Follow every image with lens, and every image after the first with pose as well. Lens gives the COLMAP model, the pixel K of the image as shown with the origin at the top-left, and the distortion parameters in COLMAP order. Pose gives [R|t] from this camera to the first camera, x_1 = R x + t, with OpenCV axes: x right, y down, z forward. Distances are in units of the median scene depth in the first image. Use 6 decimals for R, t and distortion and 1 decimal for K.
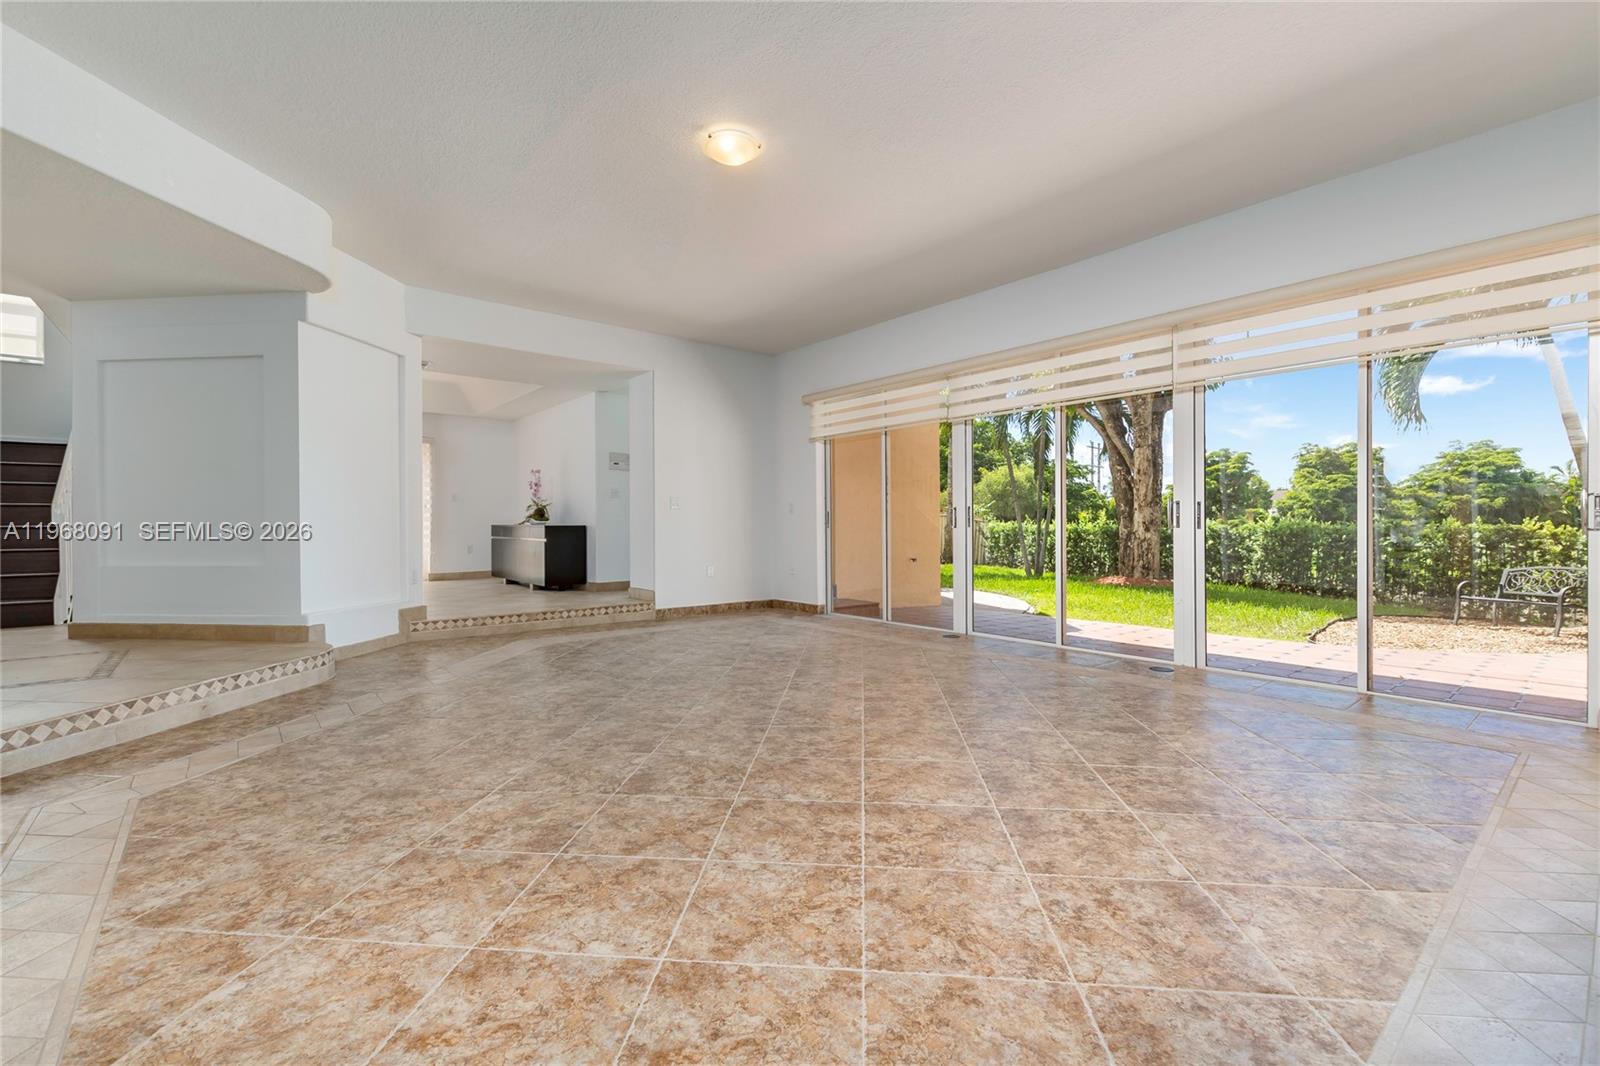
lens RADIAL K [[666.0, 0, 800.0], [0, 666.0, 533.0], [0, 0, 1]] dist [0.021583, -0.005333]
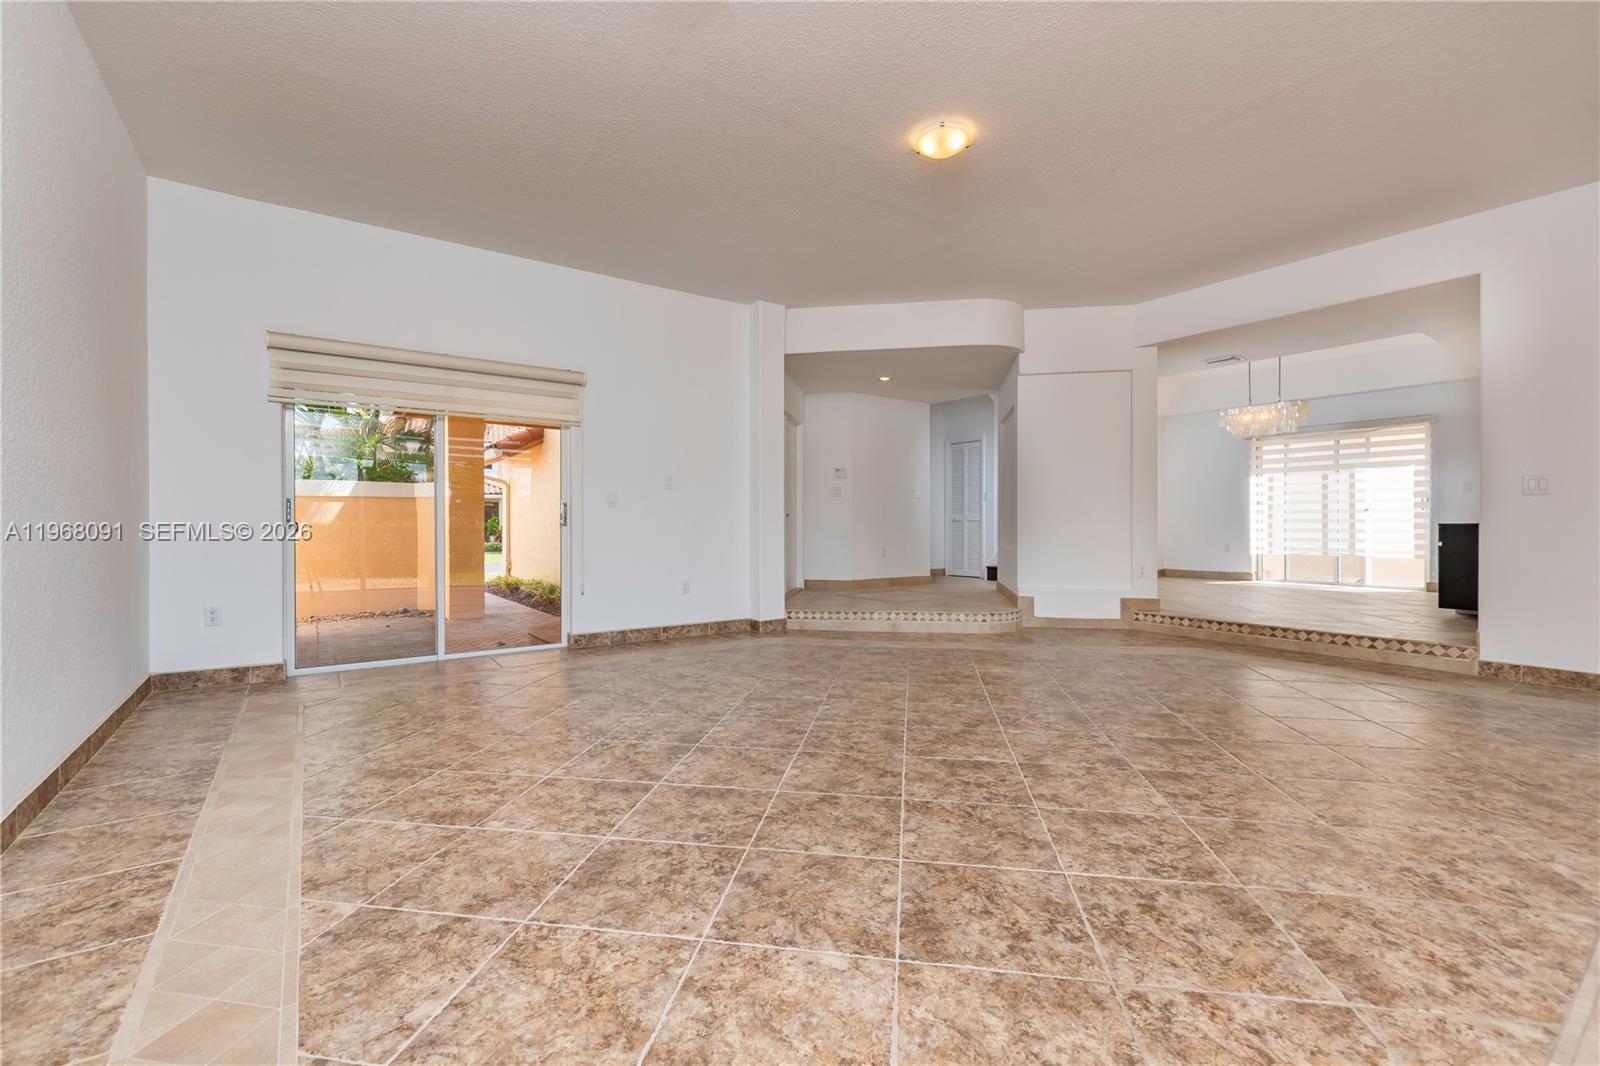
lens RADIAL K [[666.0, 0, 800.0], [0, 666.0, 533.0], [0, 0, 1]] dist [0.021583, -0.005333]
pose [[-0.050120, 0.013599, -0.998651, 1.140005], [-0.009242, 0.999858, 0.014079, -0.012582], [0.998700, 0.009935, -0.049988, 1.072184]]
